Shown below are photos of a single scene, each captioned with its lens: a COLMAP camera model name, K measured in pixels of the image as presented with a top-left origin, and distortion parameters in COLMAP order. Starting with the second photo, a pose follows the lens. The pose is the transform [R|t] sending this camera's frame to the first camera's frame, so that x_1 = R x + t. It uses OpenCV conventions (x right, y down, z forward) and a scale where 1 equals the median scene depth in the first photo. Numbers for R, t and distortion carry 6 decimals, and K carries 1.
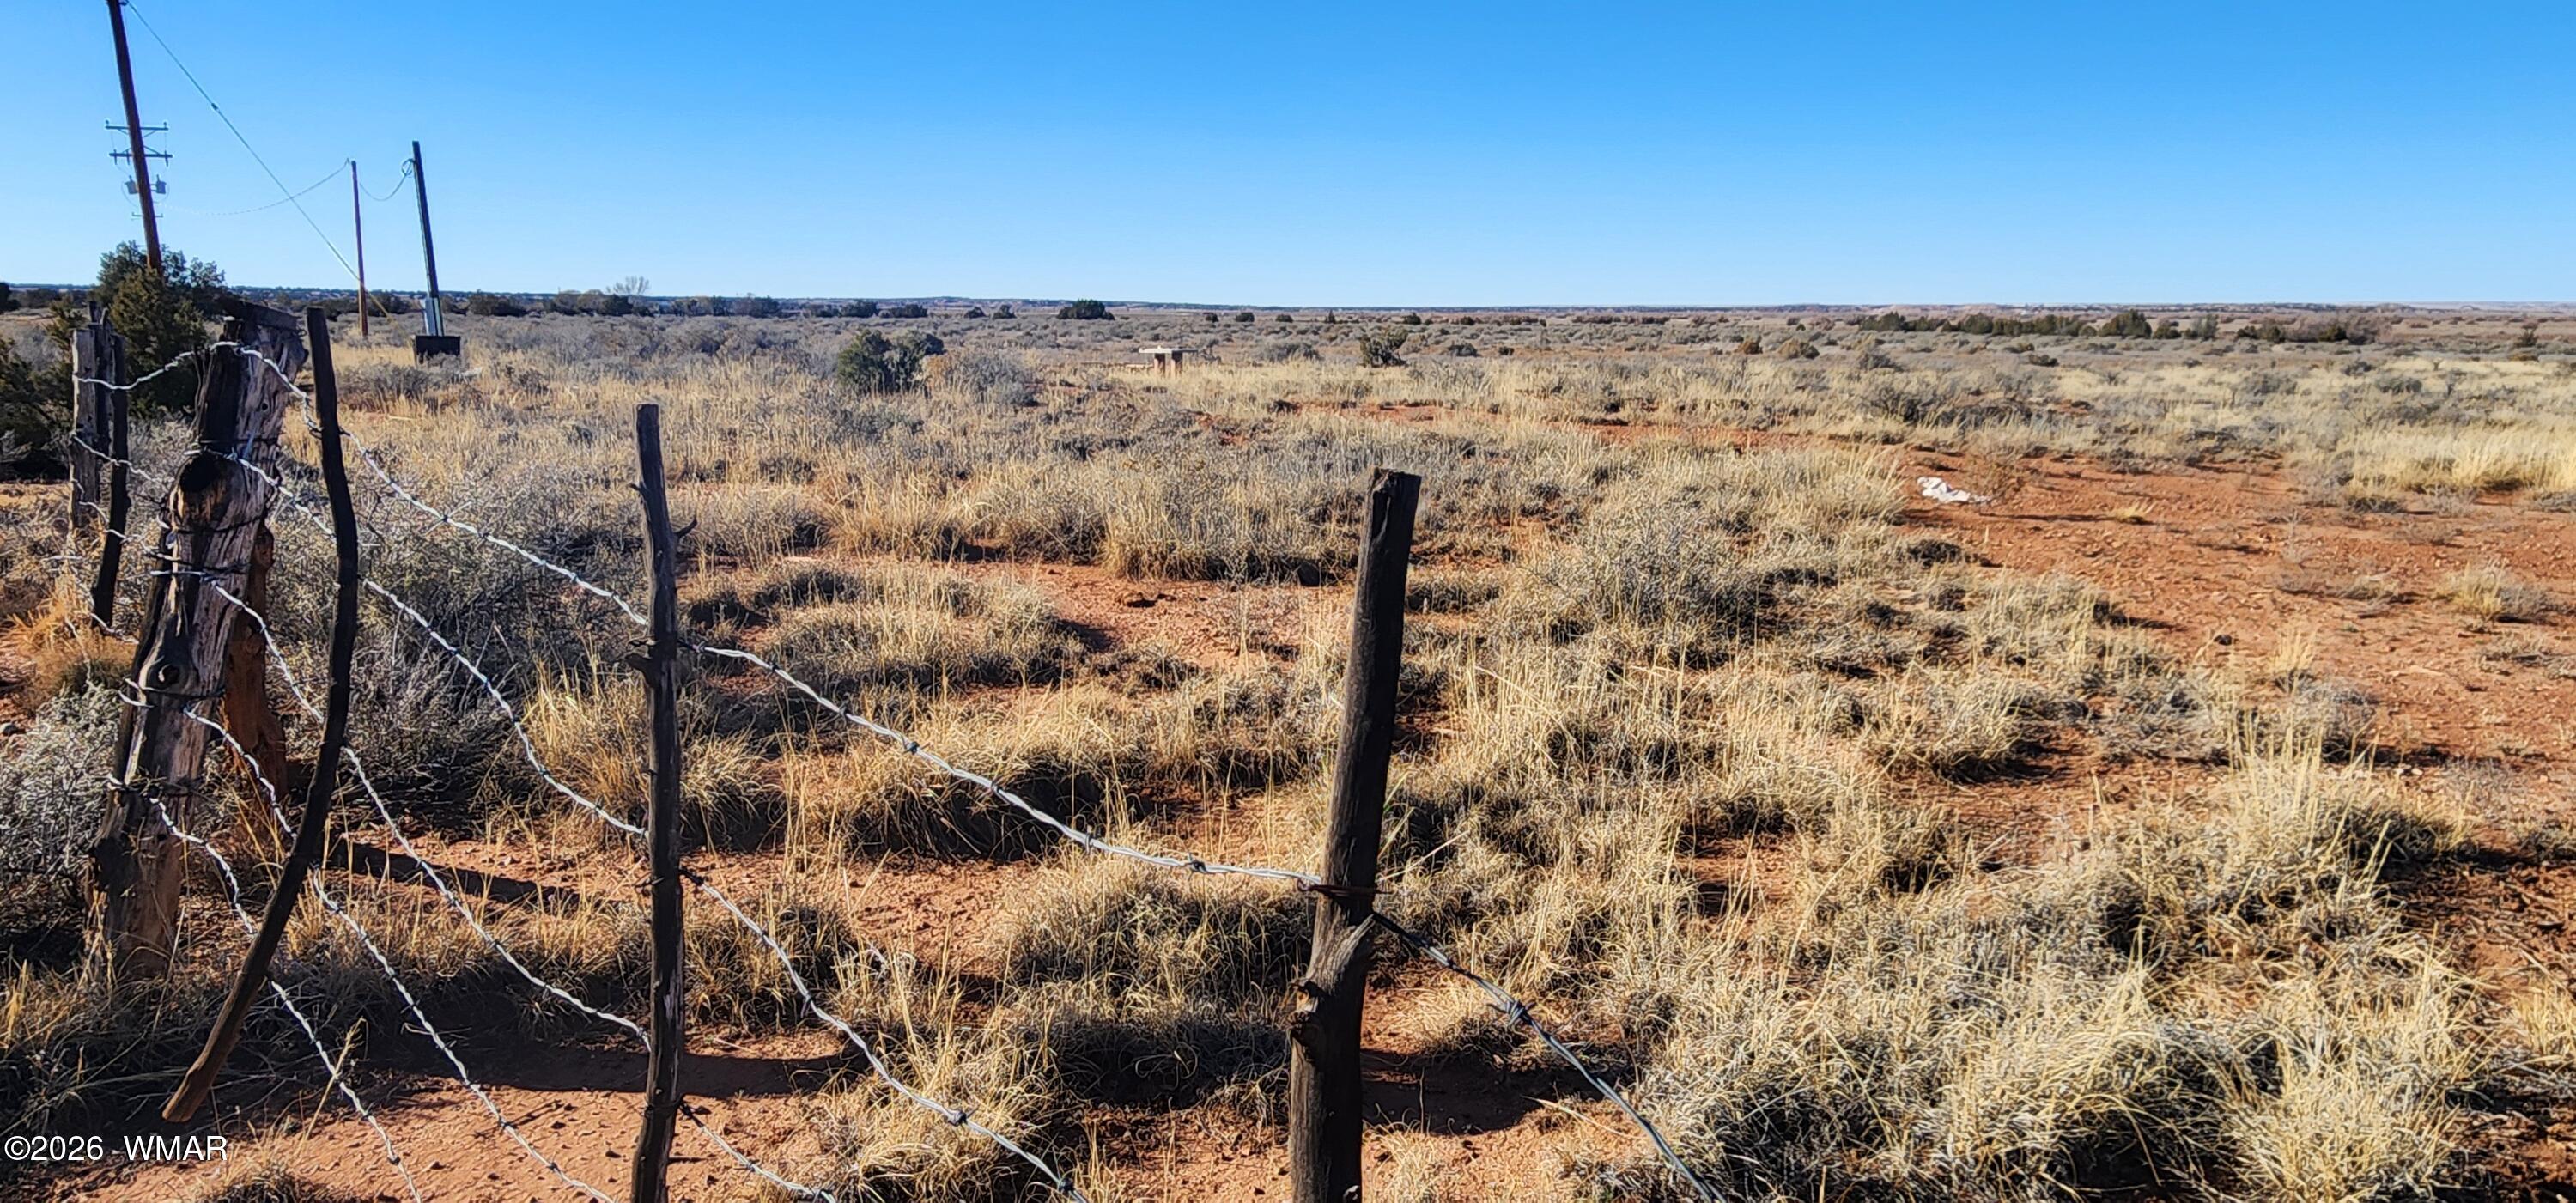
lens RADIAL K [[1575.2, 0, 1272.3], [0, 1575.2, 580.8], [0, 0, 1]] dist [0.001798, -0.003135]
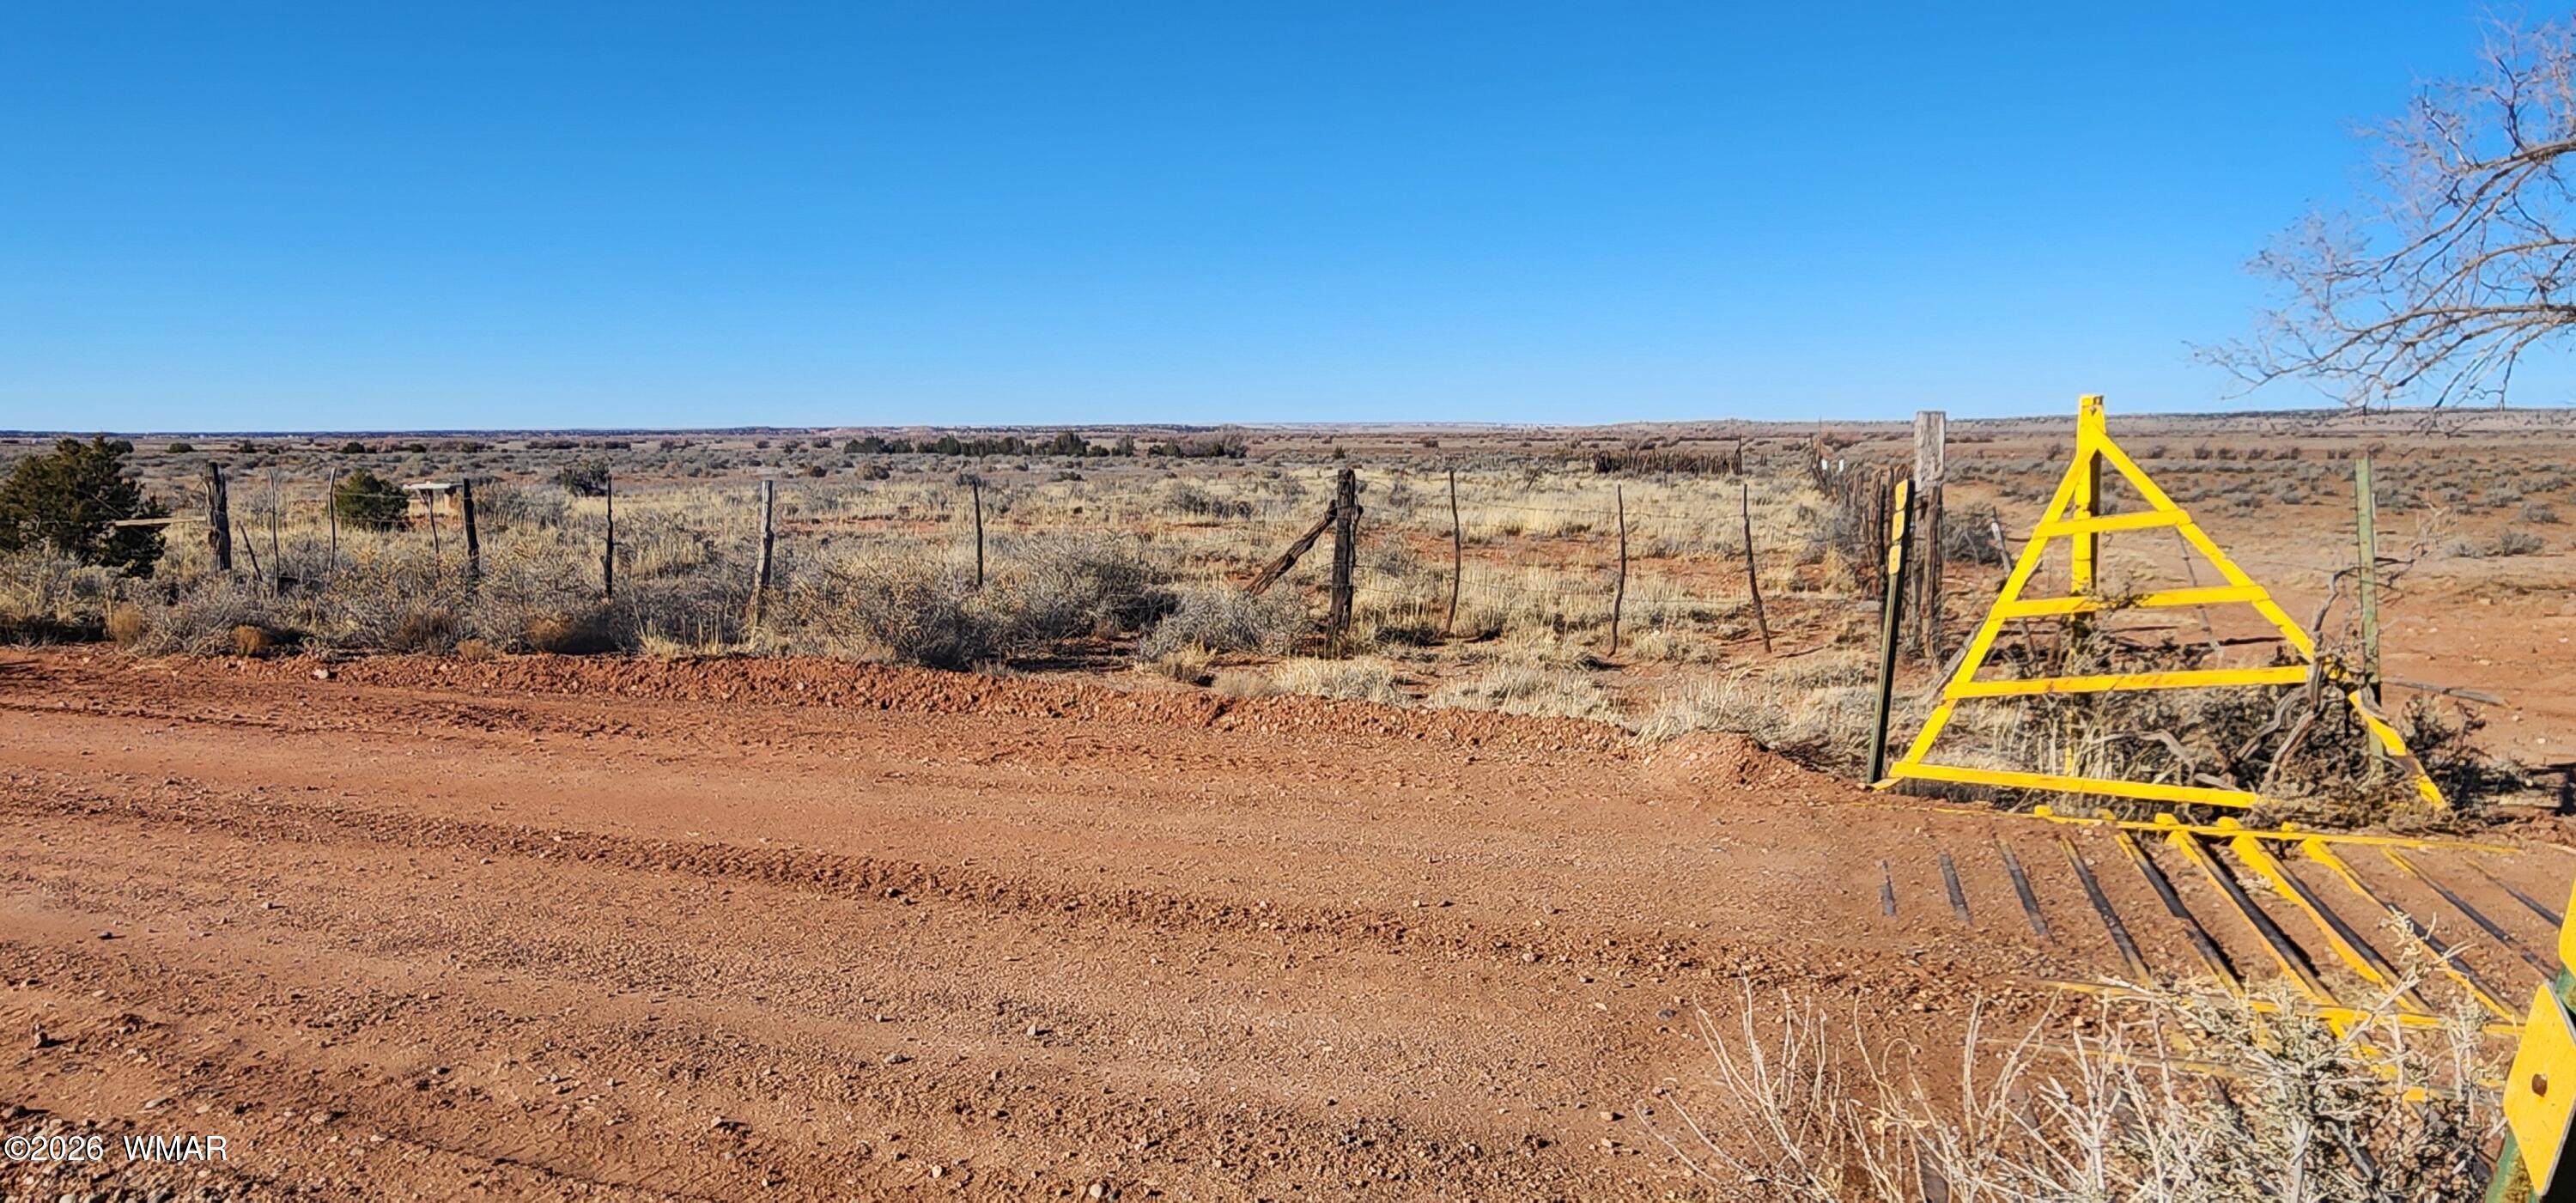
lens RADIAL K [[1575.2, 0, 1279.1], [0, 1575.2, 618.8], [0, 0, 1]] dist [0.001798, -0.003135]
pose [[0.800671, -0.076795, 0.594162, -0.295805], [0.107835, 0.994026, -0.016838, 0.023232], [-0.589319, 0.077553, 0.804169, -0.195703]]
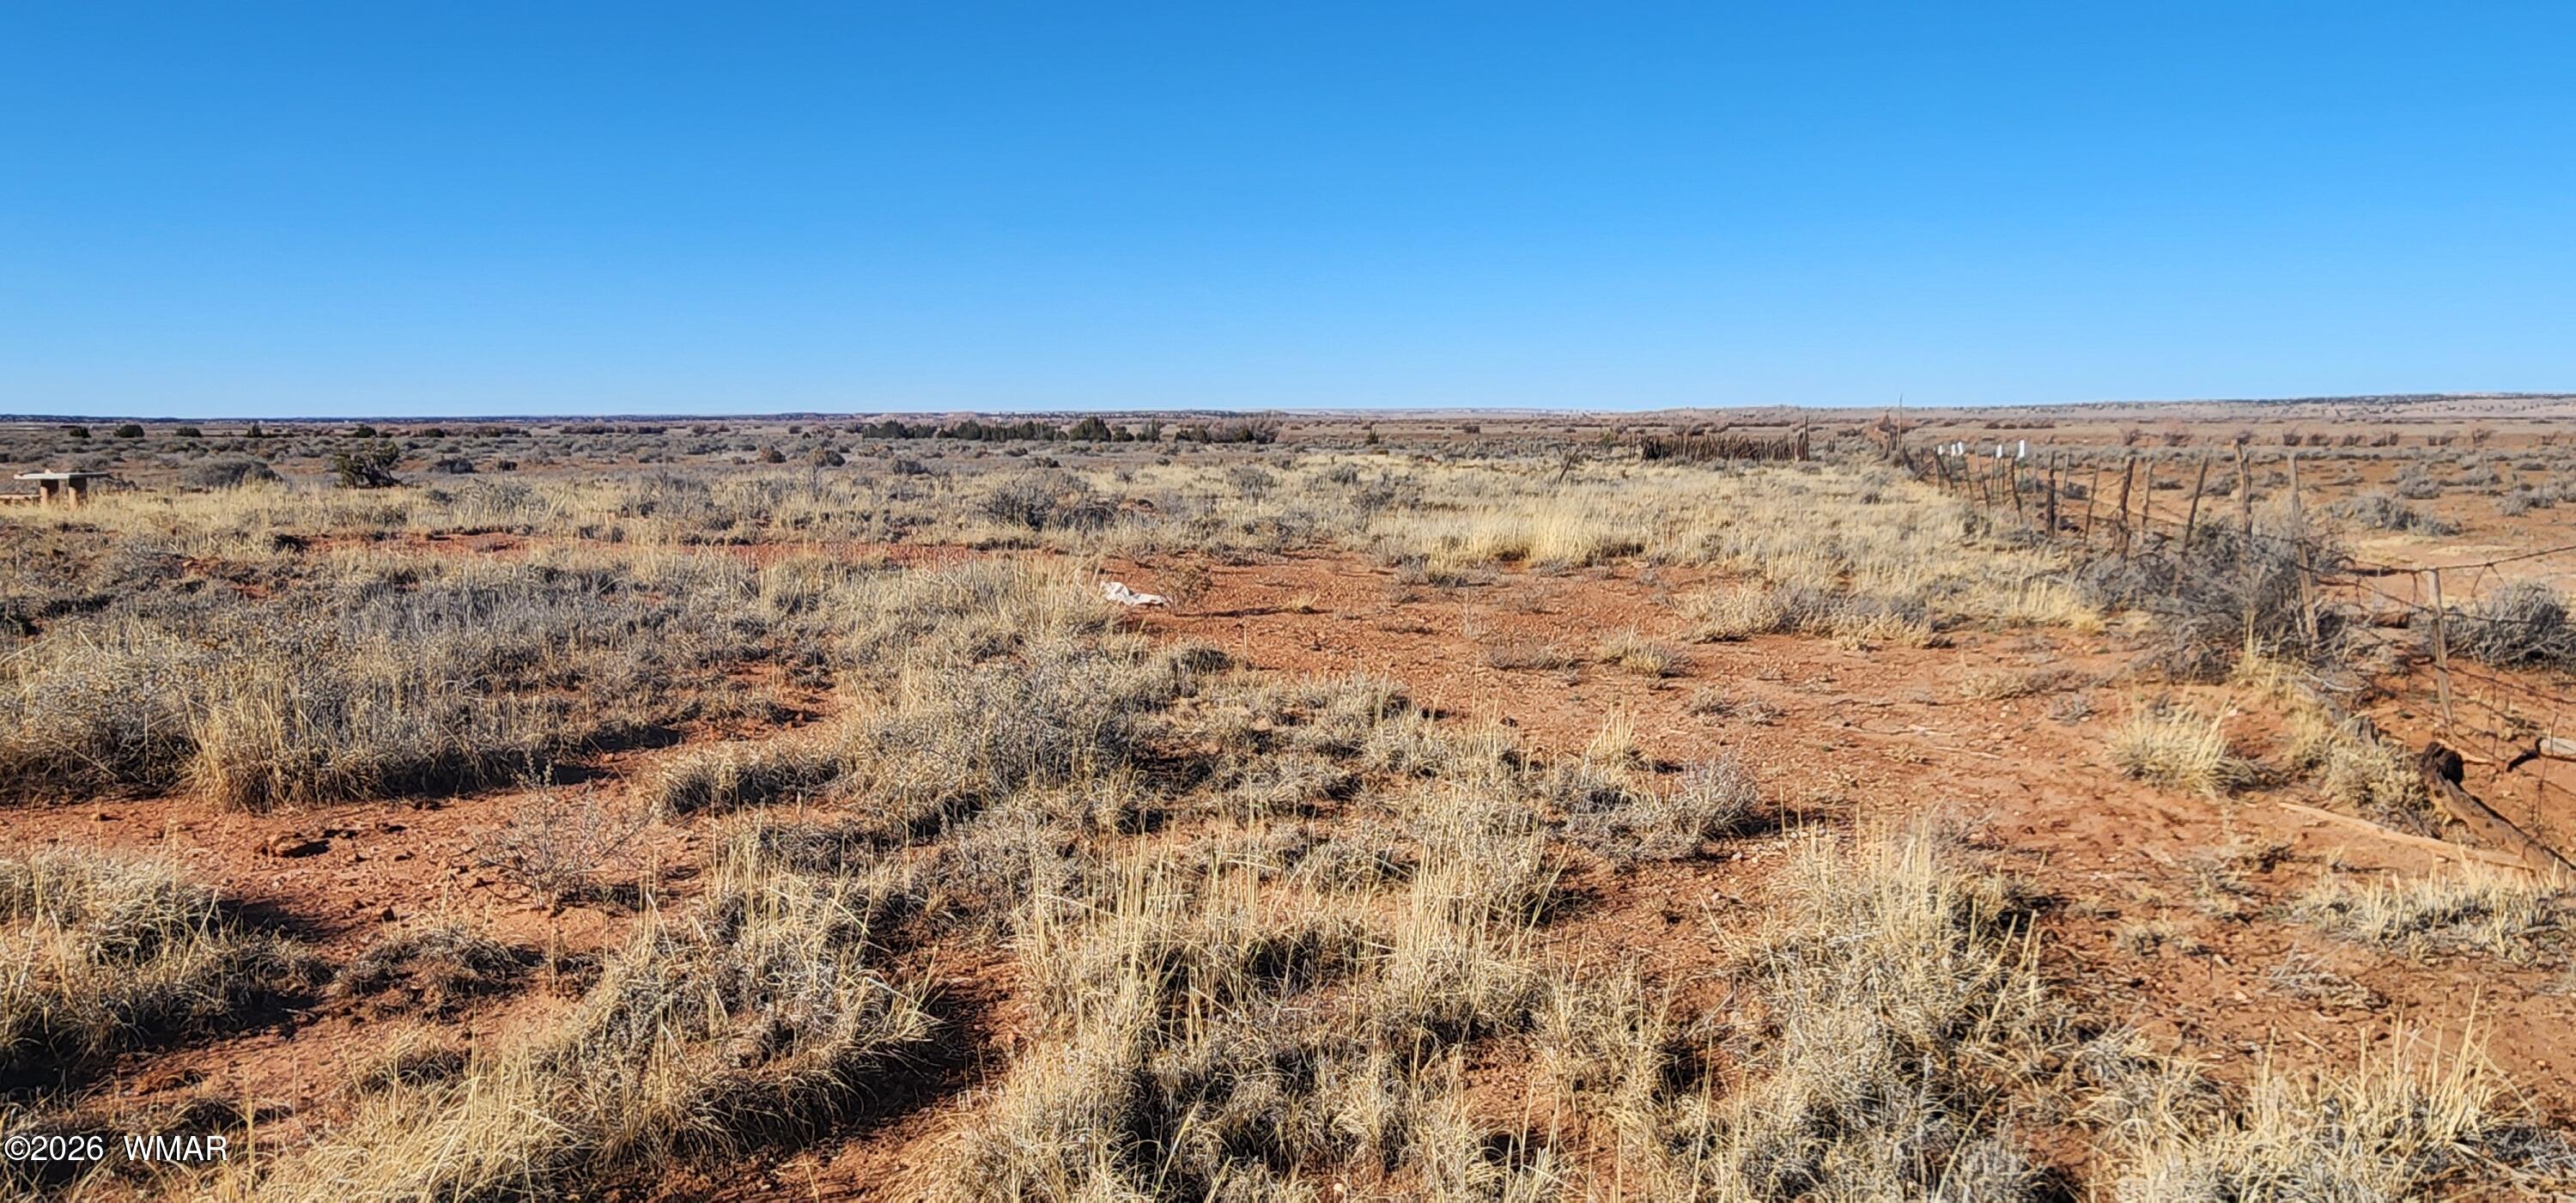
lens RADIAL K [[1575.2, 0, 1270.4], [0, 1575.2, 604.8], [0, 0, 1]] dist [0.001798, -0.003135]
pose [[0.820046, -0.073361, 0.567576, -0.028552], [0.103145, 0.994455, -0.020490, -0.008051], [-0.562926, 0.075345, 0.823066, 0.046536]]
